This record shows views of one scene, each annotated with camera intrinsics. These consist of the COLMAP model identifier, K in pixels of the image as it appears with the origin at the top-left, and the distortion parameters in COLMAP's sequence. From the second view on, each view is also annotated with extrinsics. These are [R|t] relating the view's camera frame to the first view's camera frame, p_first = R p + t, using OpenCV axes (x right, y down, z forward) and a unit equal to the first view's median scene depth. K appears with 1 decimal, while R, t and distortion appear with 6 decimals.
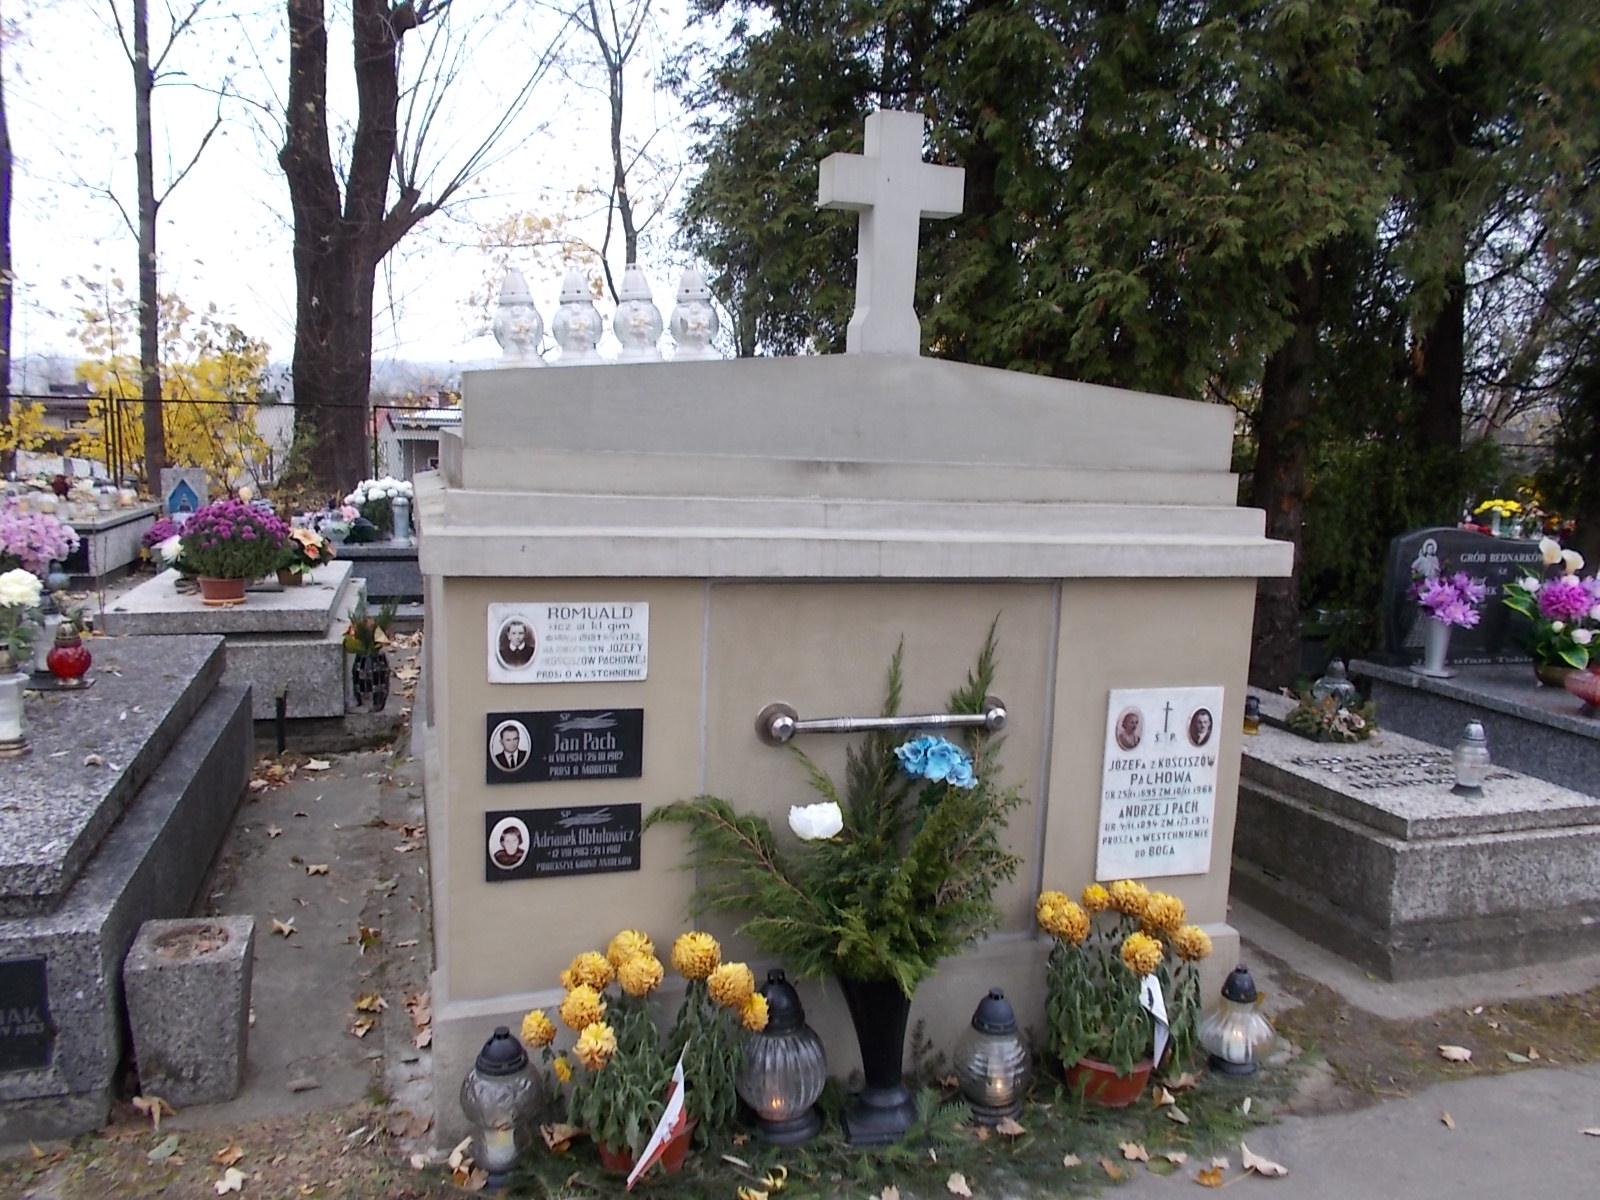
lens RADIAL K [[1233.0, 0, 788.2], [0, 1233.0, 602.8], [0, 0, 1]] dist [0.007258, 0.005152]
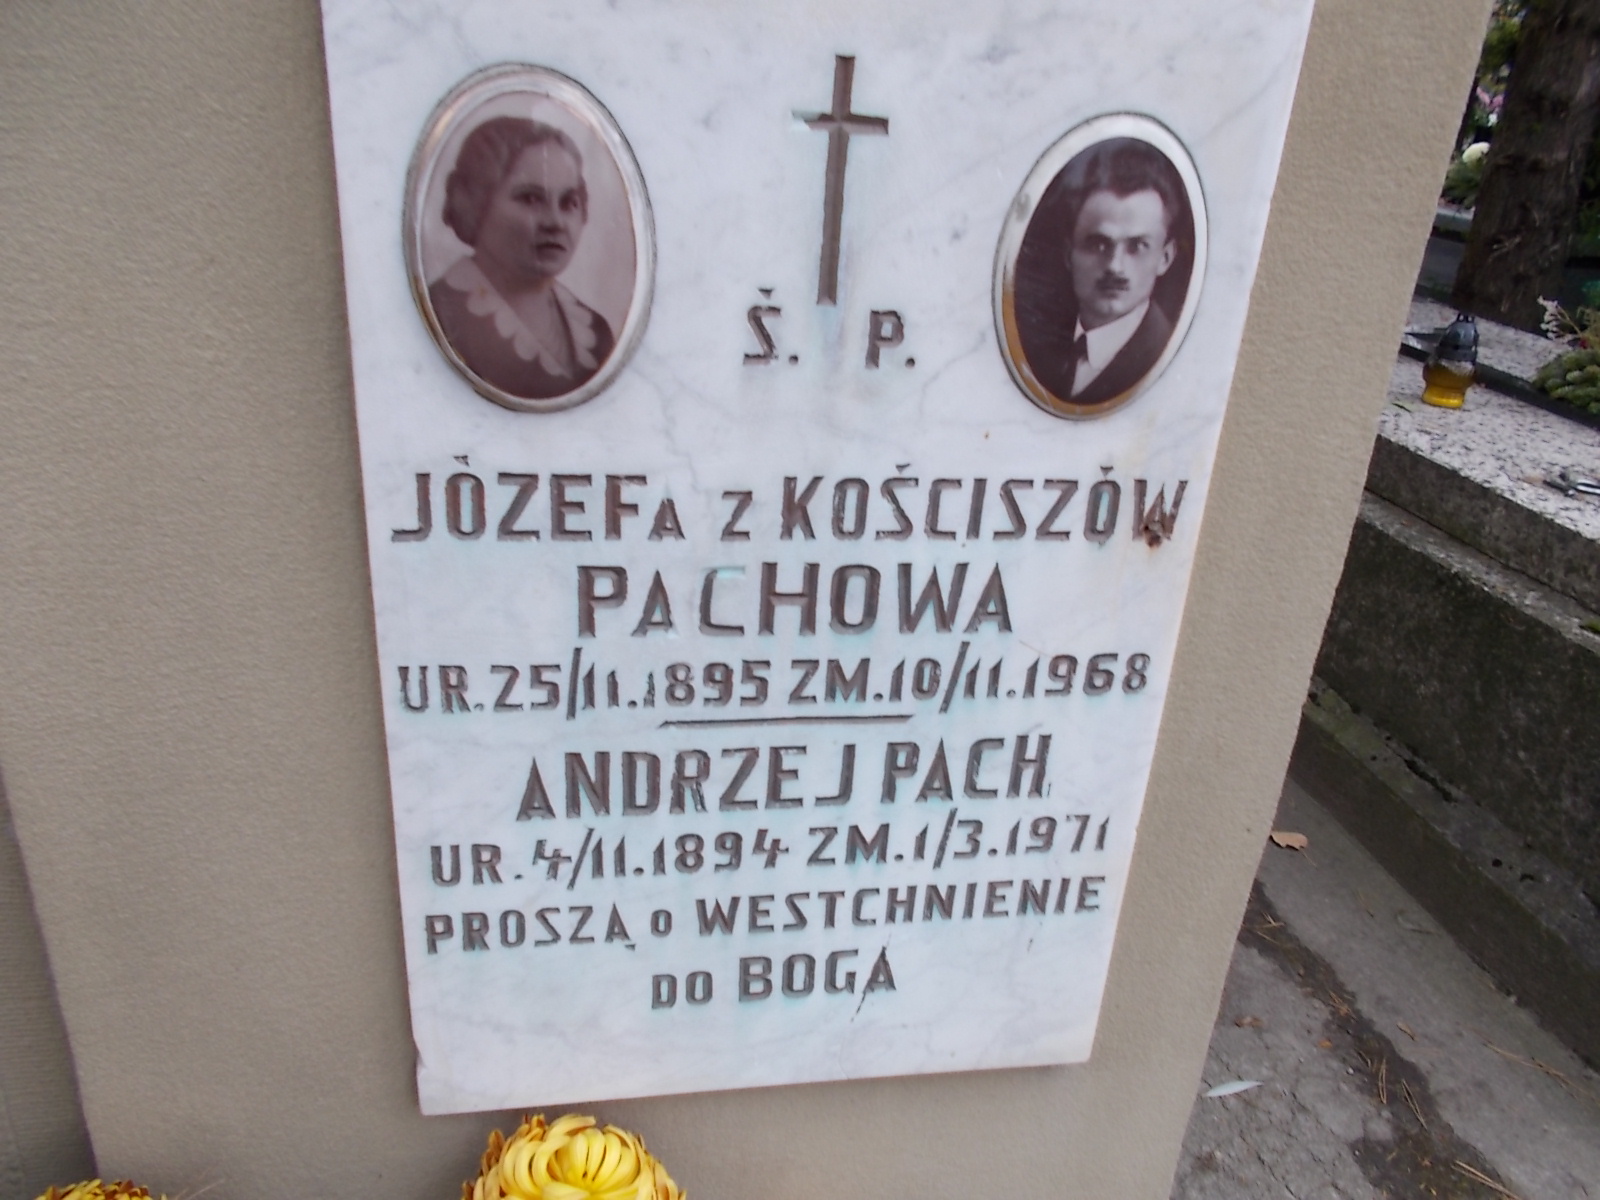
lens RADIAL K [[1233.0, 0, 808.8], [0, 1233.0, 605.1], [0, 0, 1]] dist [0.007258, 0.005152]
pose [[0.991783, 0.079097, -0.100551, 0.311121], [-0.048351, 0.959419, 0.277808, 0.096644], [0.118444, -0.270664, 0.955360, 0.829487]]
